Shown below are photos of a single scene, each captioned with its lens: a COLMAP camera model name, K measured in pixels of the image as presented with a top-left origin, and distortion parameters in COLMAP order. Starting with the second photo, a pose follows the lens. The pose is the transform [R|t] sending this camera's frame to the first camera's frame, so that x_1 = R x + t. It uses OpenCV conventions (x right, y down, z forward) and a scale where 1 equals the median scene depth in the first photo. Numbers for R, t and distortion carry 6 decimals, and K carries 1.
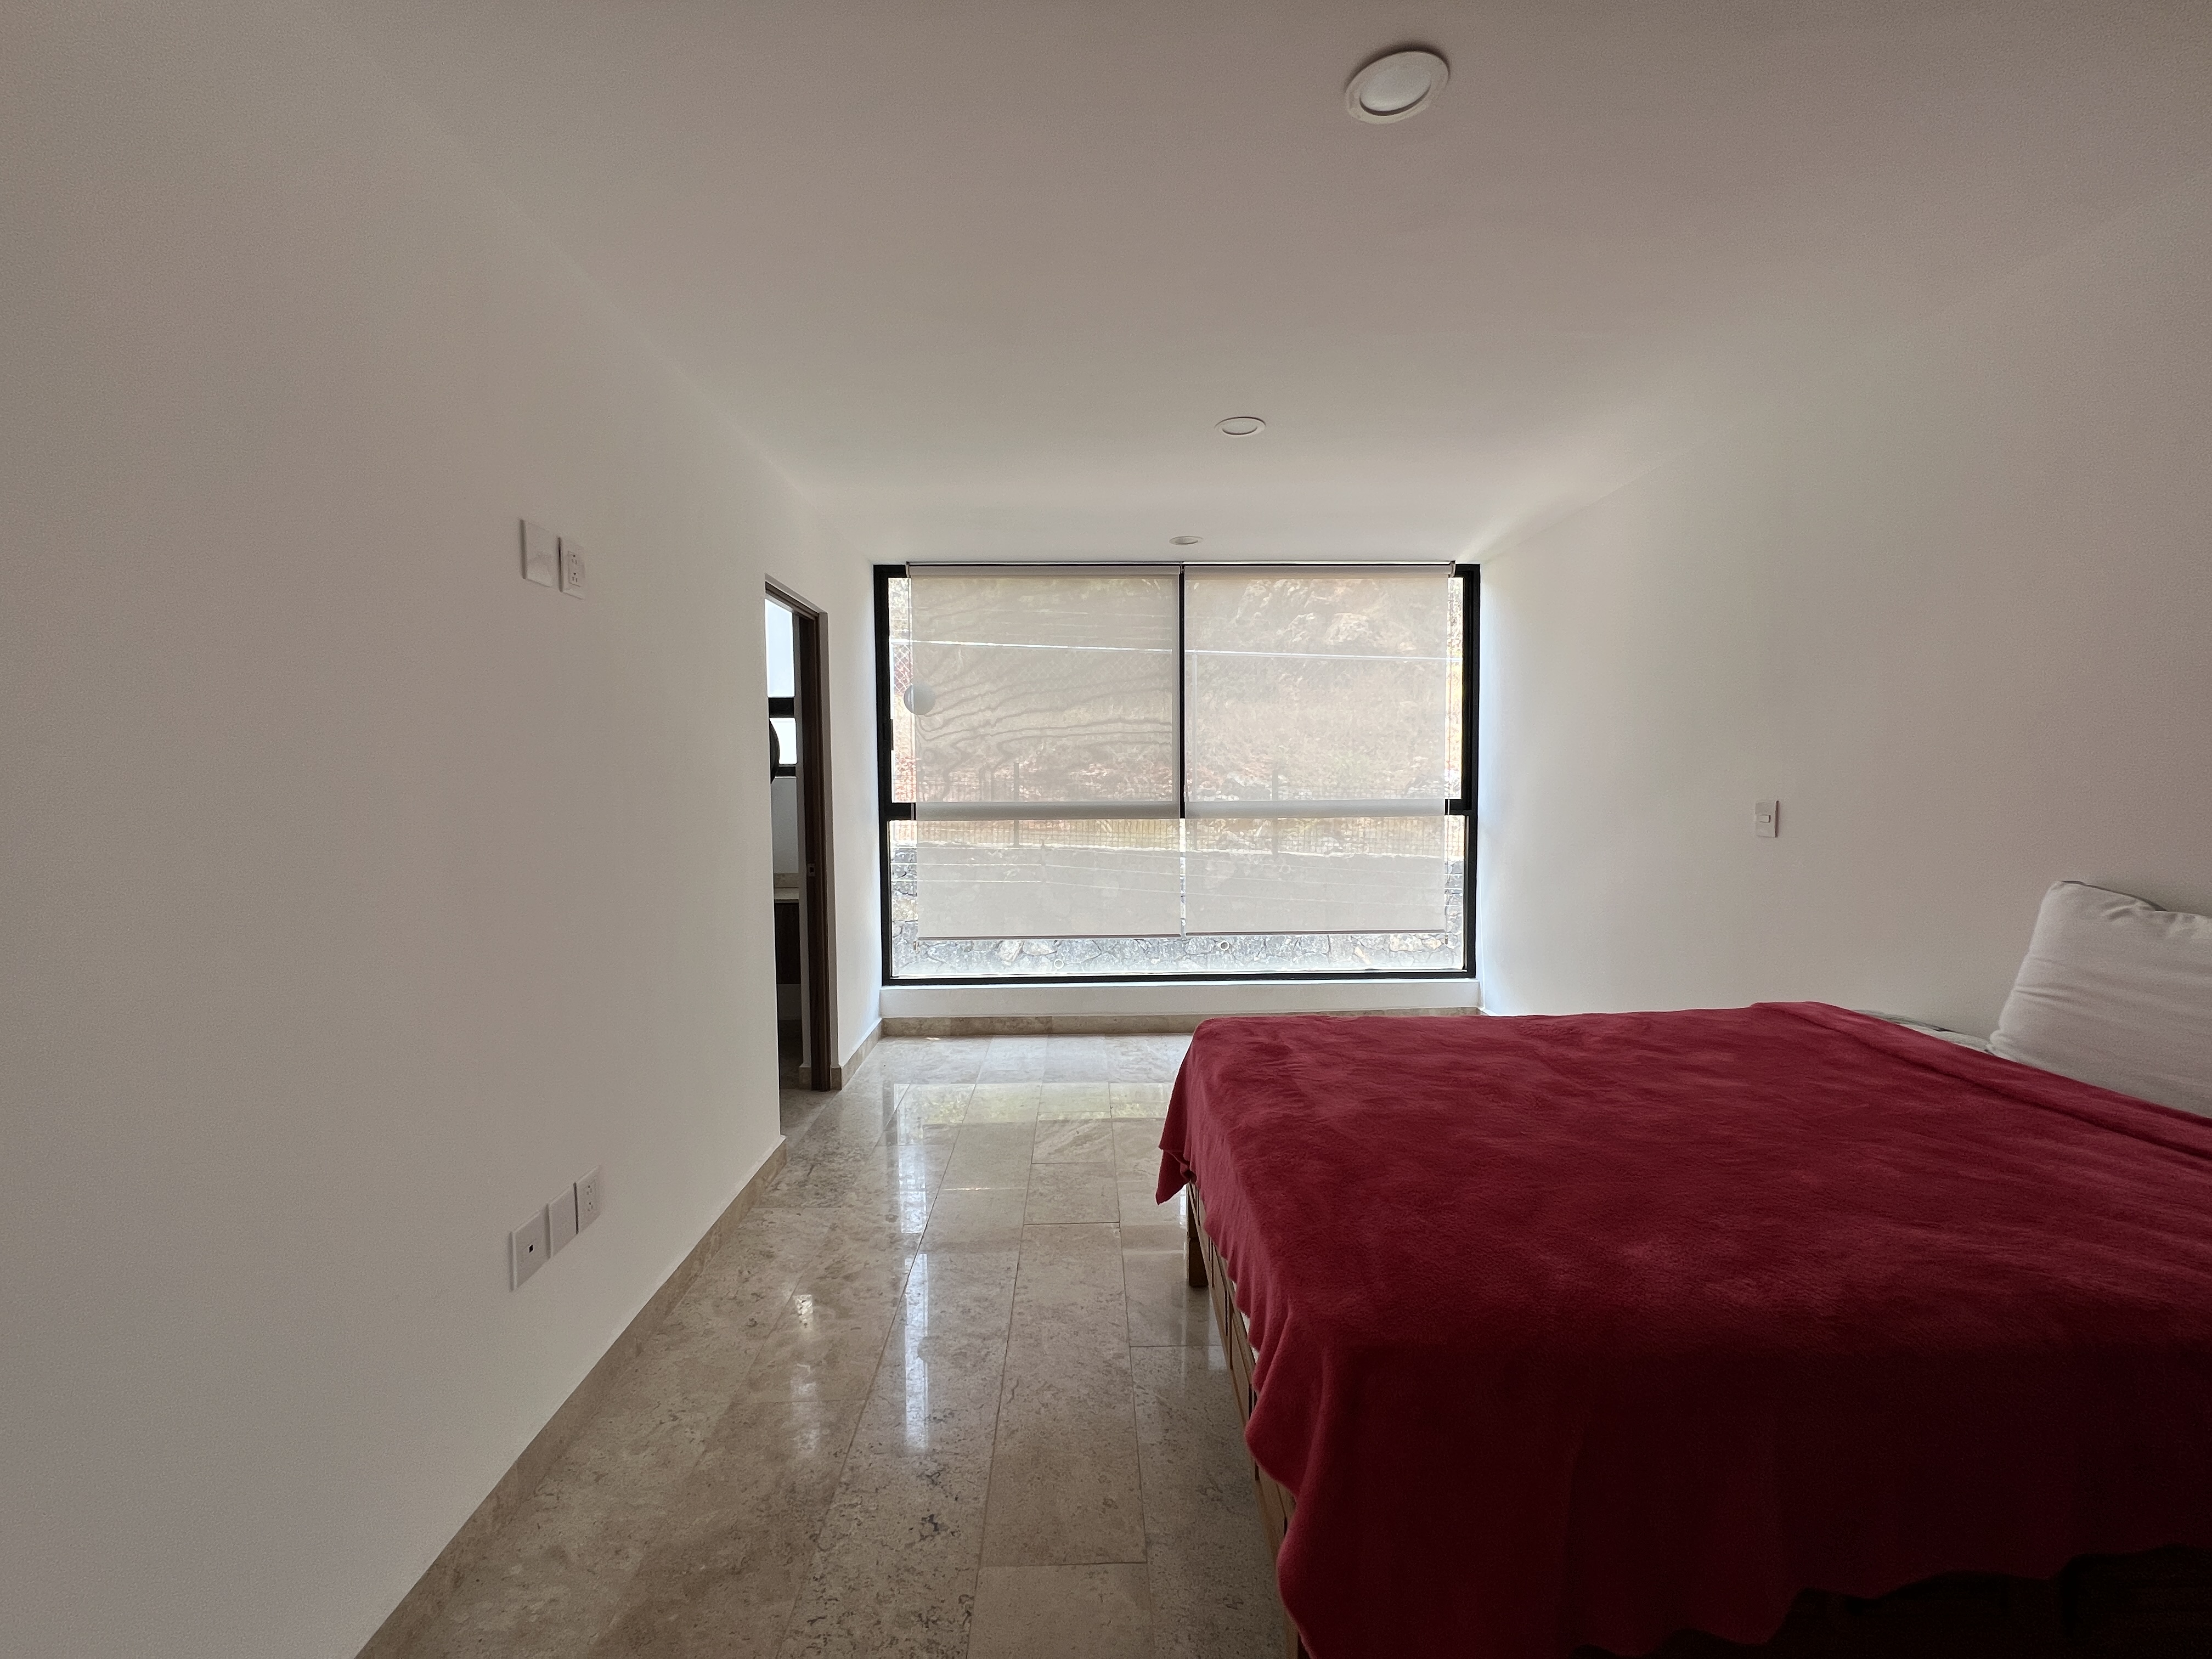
lens RADIAL K [[889.0, 0, 1100.4], [0, 889.0, 837.3], [0, 0, 1]] dist [-0.001096, 0.000552]
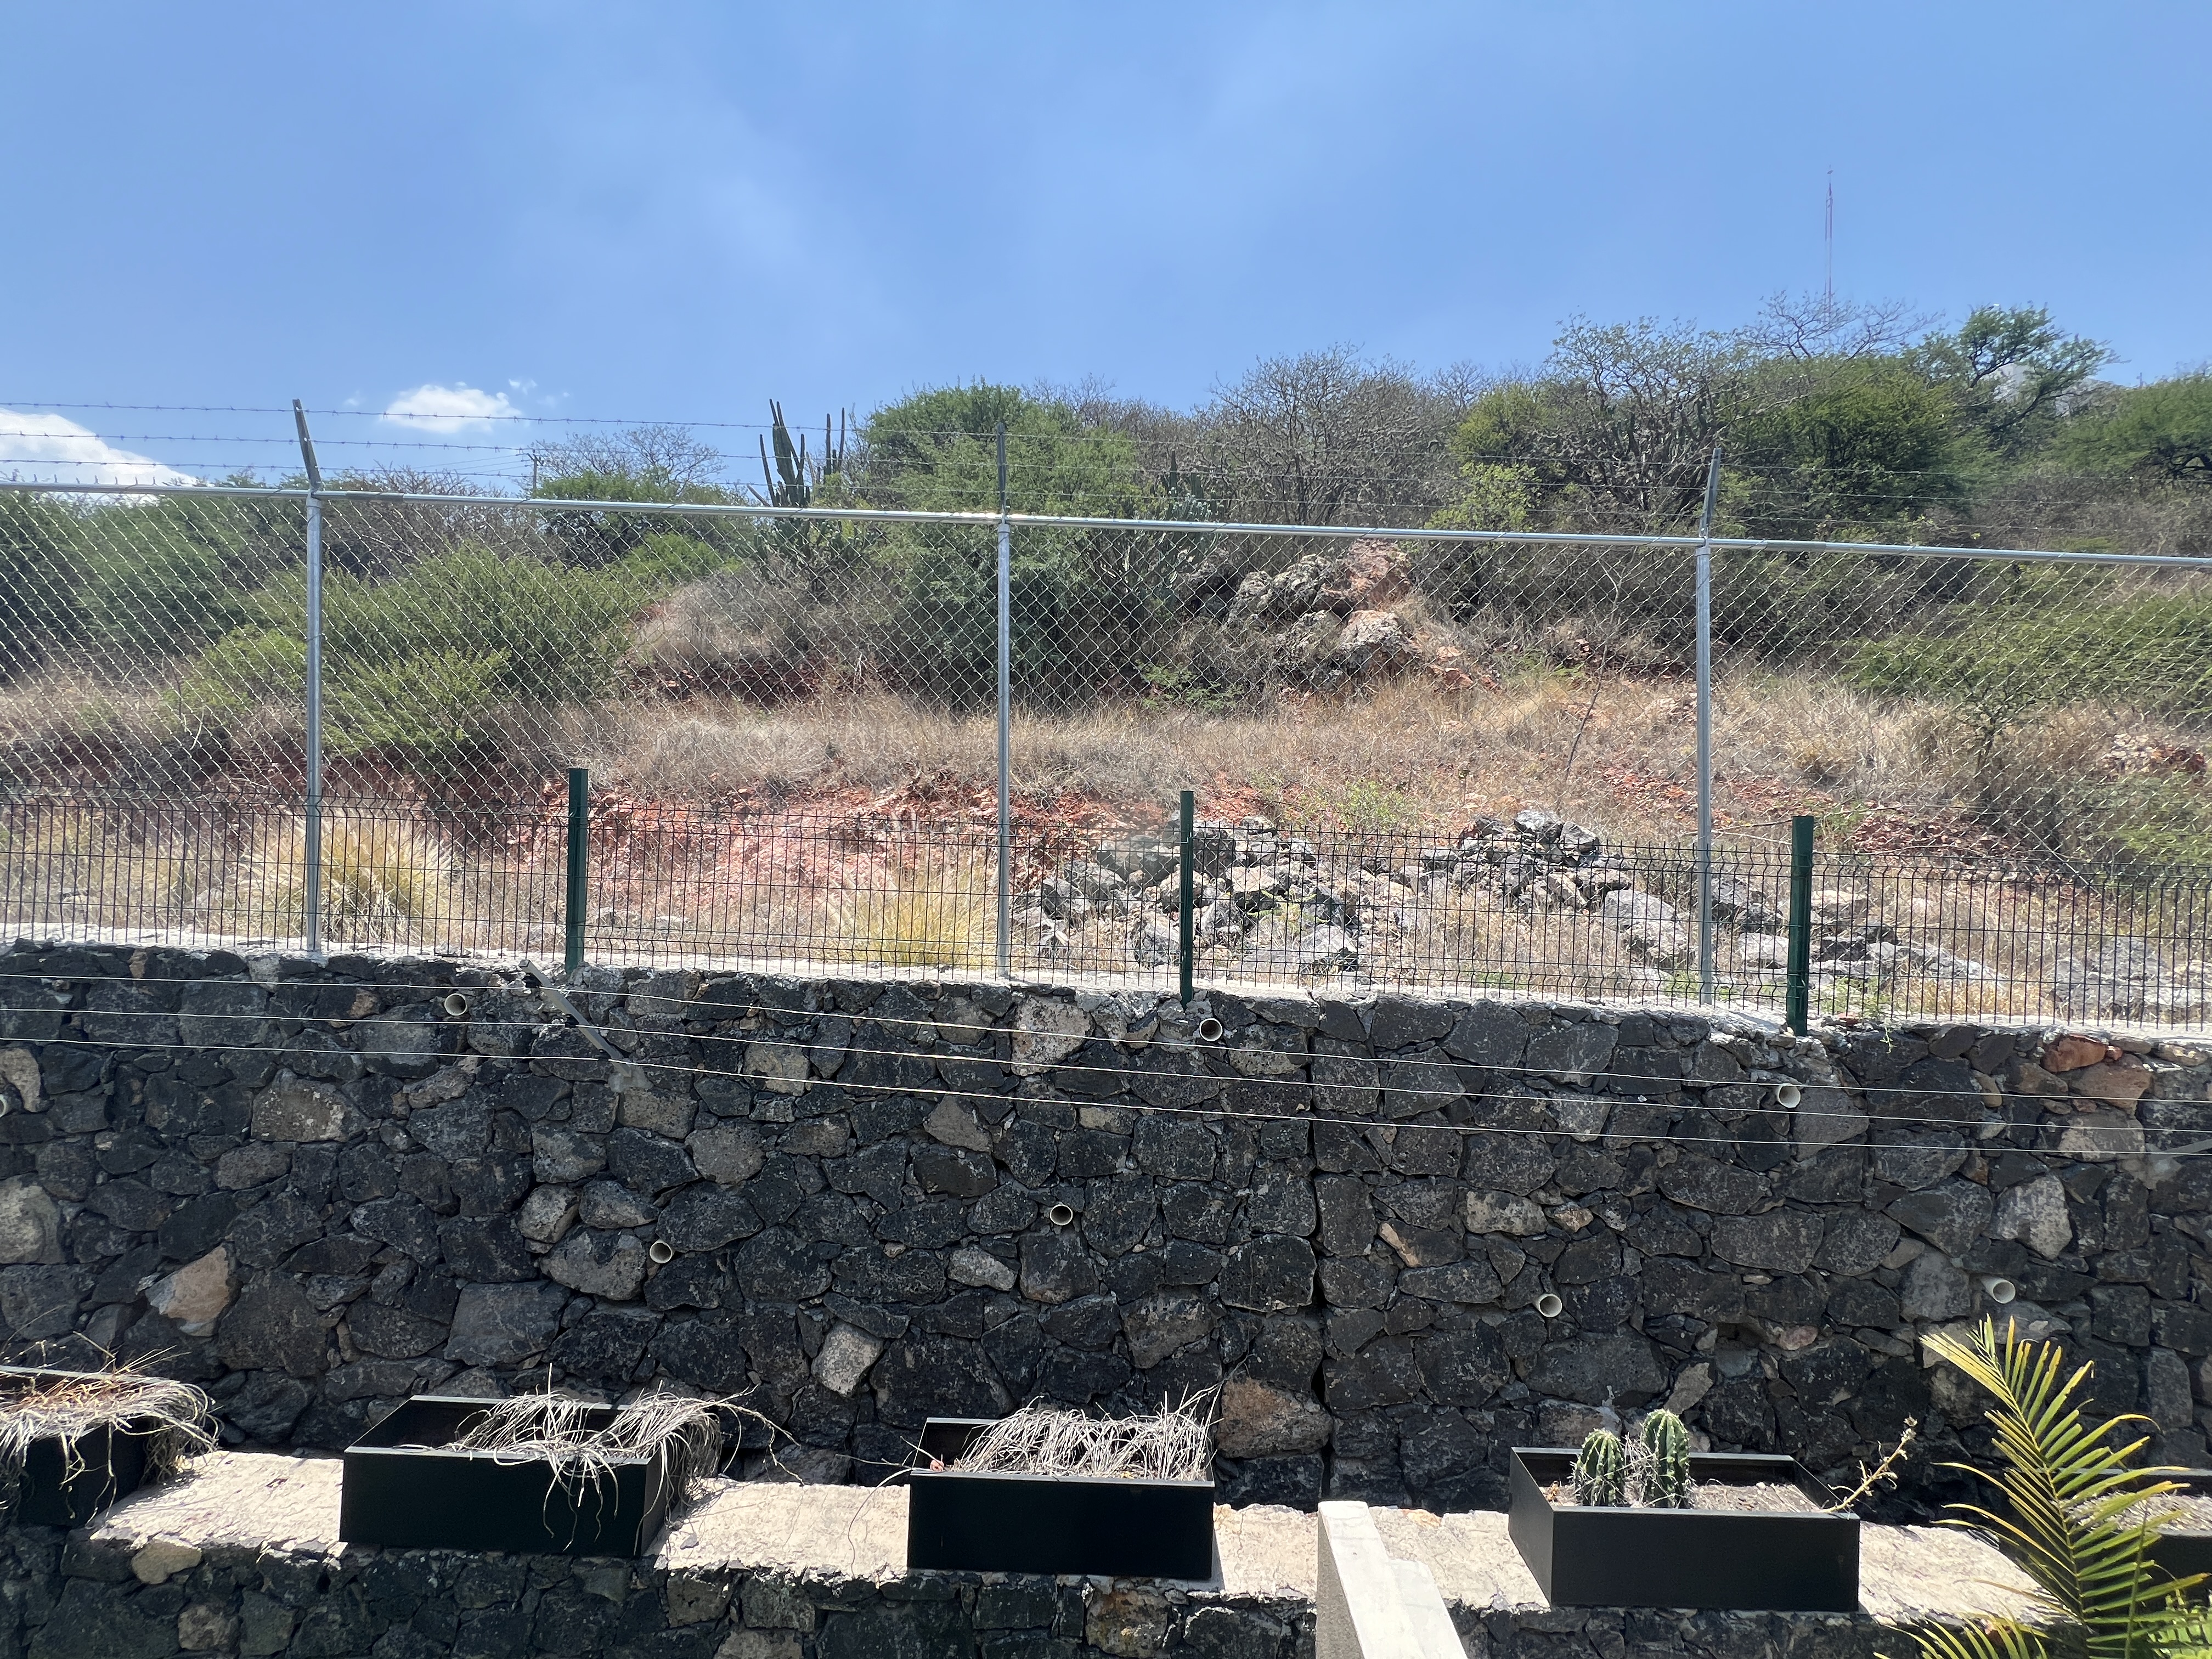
lens RADIAL K [[889.0, 0, 1111.7], [0, 889.0, 830.9], [0, 0, 1]] dist [-0.001096, 0.000552]
pose [[0.999816, 0.010282, -0.016195, 0.157312], [-0.011272, 0.997997, -0.062242, -0.028294], [0.015523, 0.062414, 0.997930, 0.543444]]
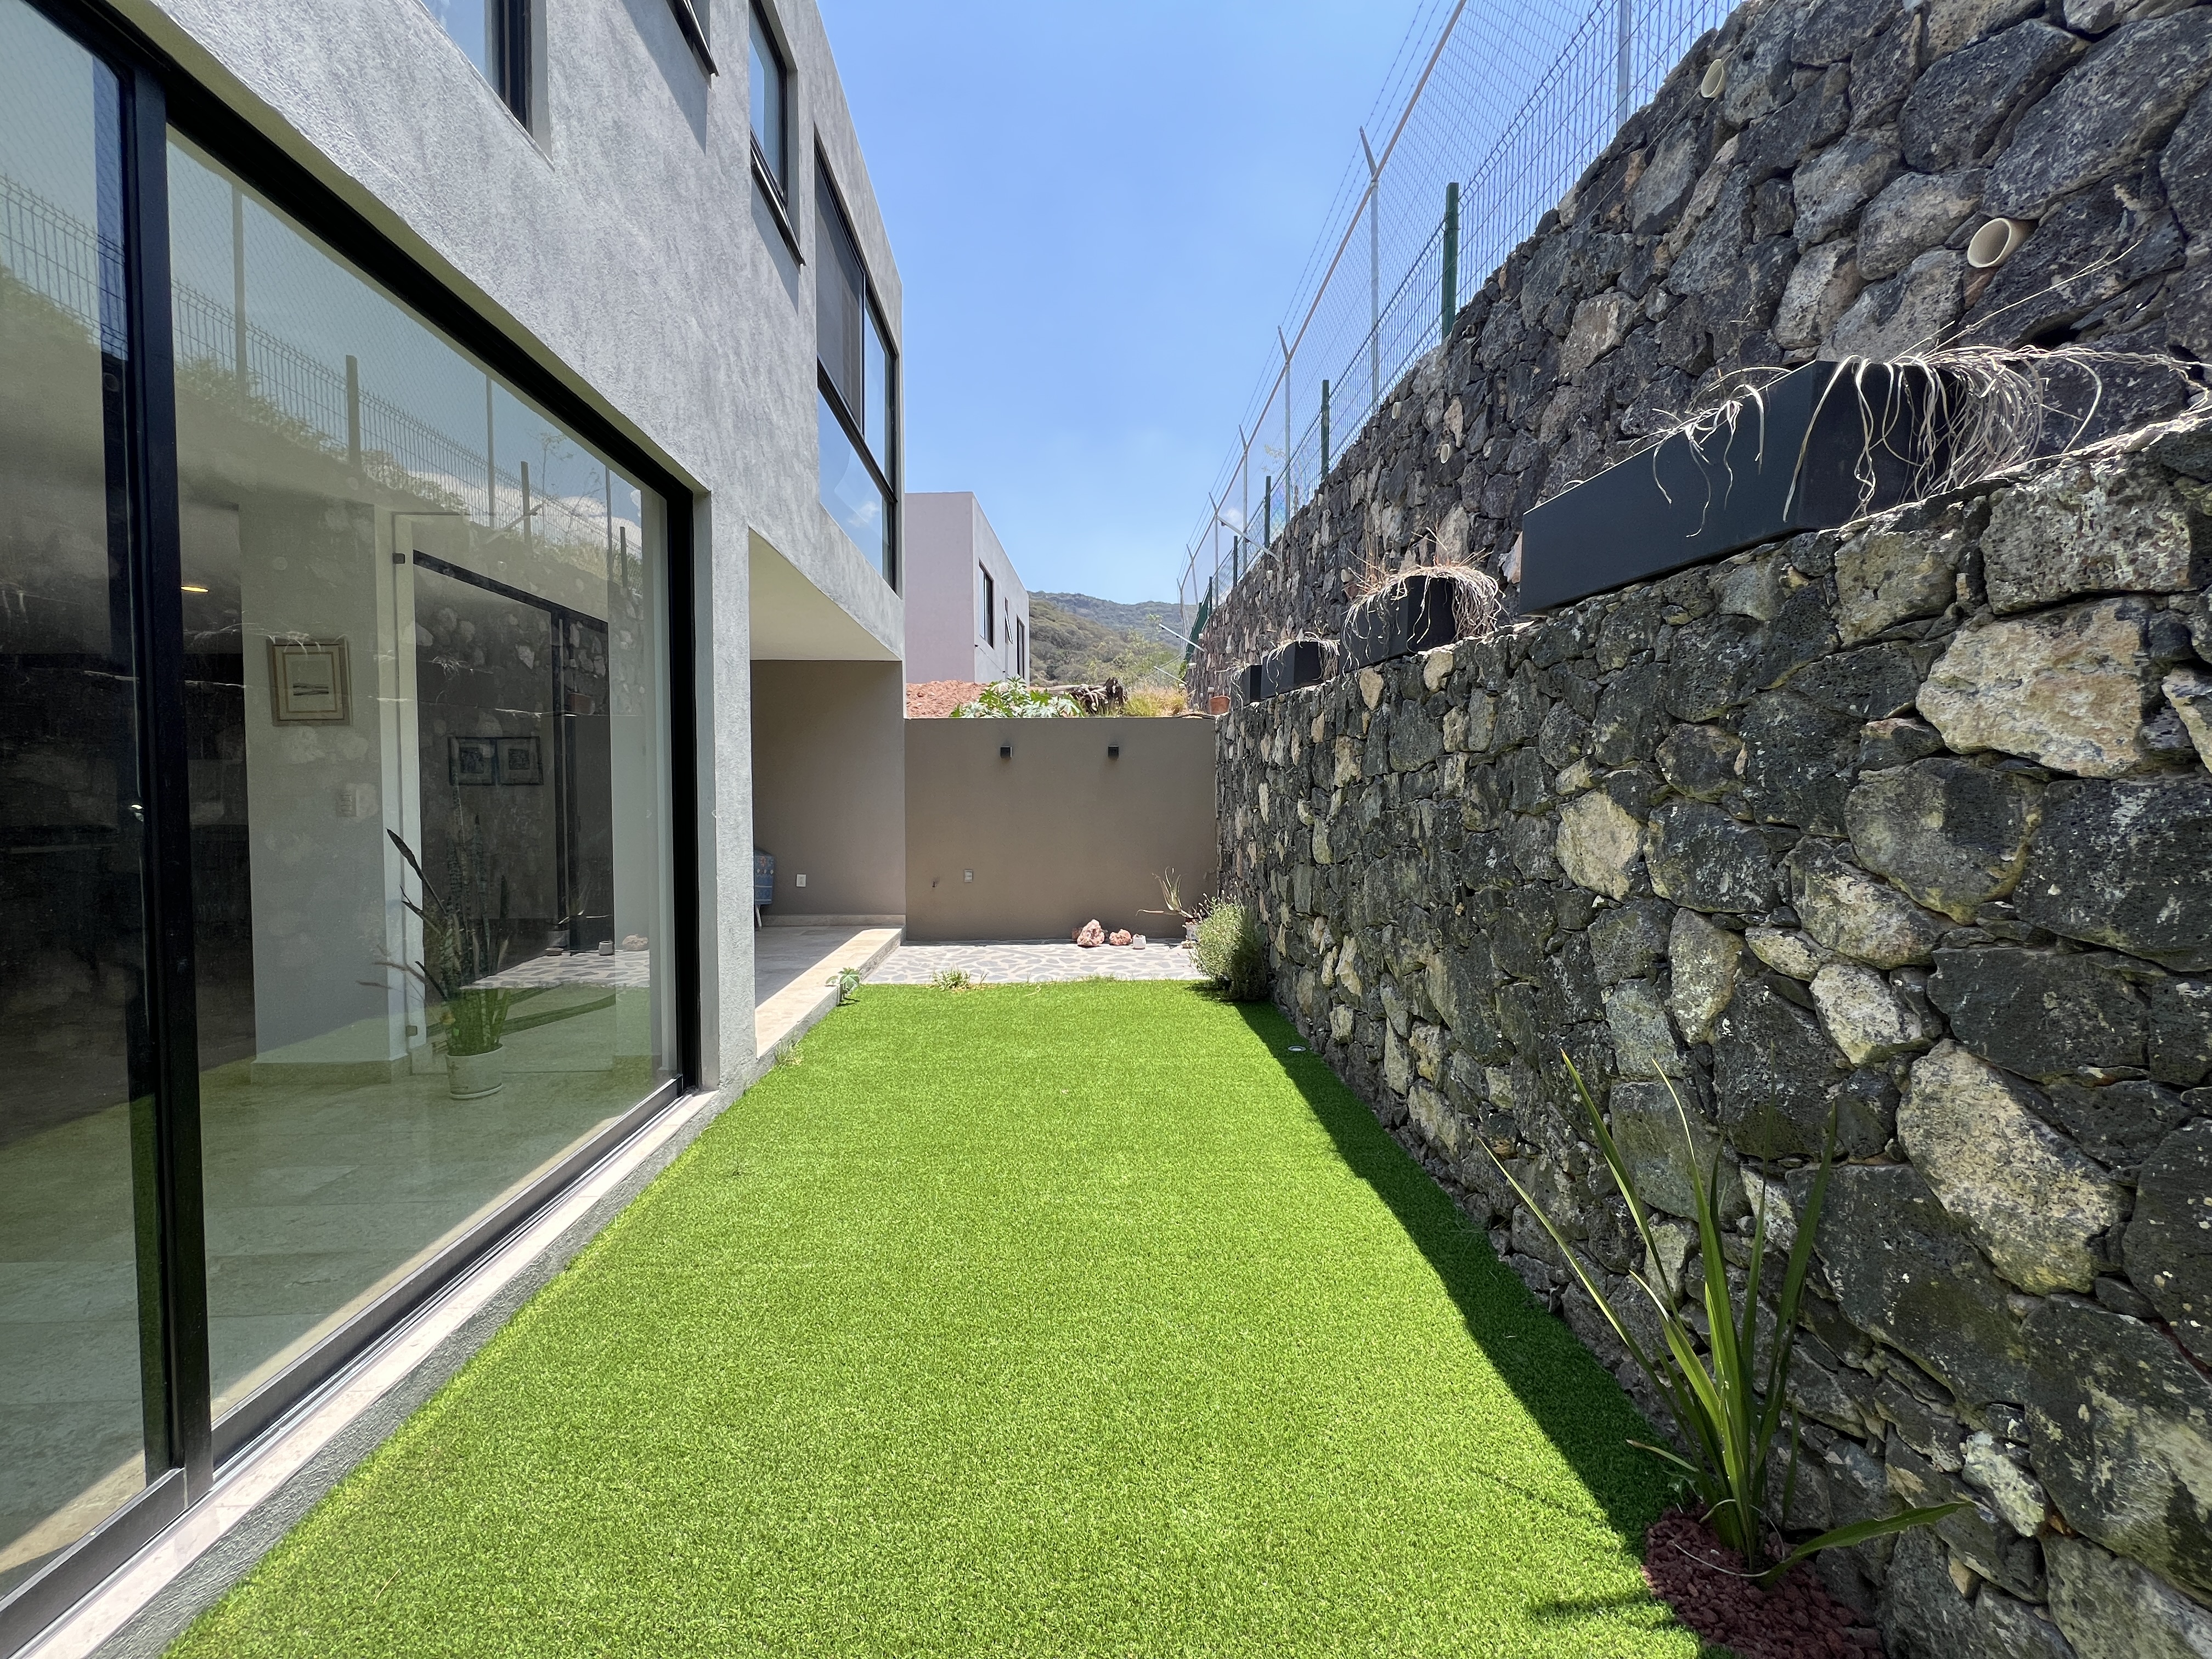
lens RADIAL K [[889.0, 0, 1107.1], [0, 889.0, 826.4], [0, 0, 1]] dist [-0.001096, 0.000552]
pose [[0.048592, 0.052725, -0.997426, 0.159647], [-0.041805, 0.997838, 0.050710, 0.267561], [0.997943, 0.039233, 0.050691, 0.729070]]
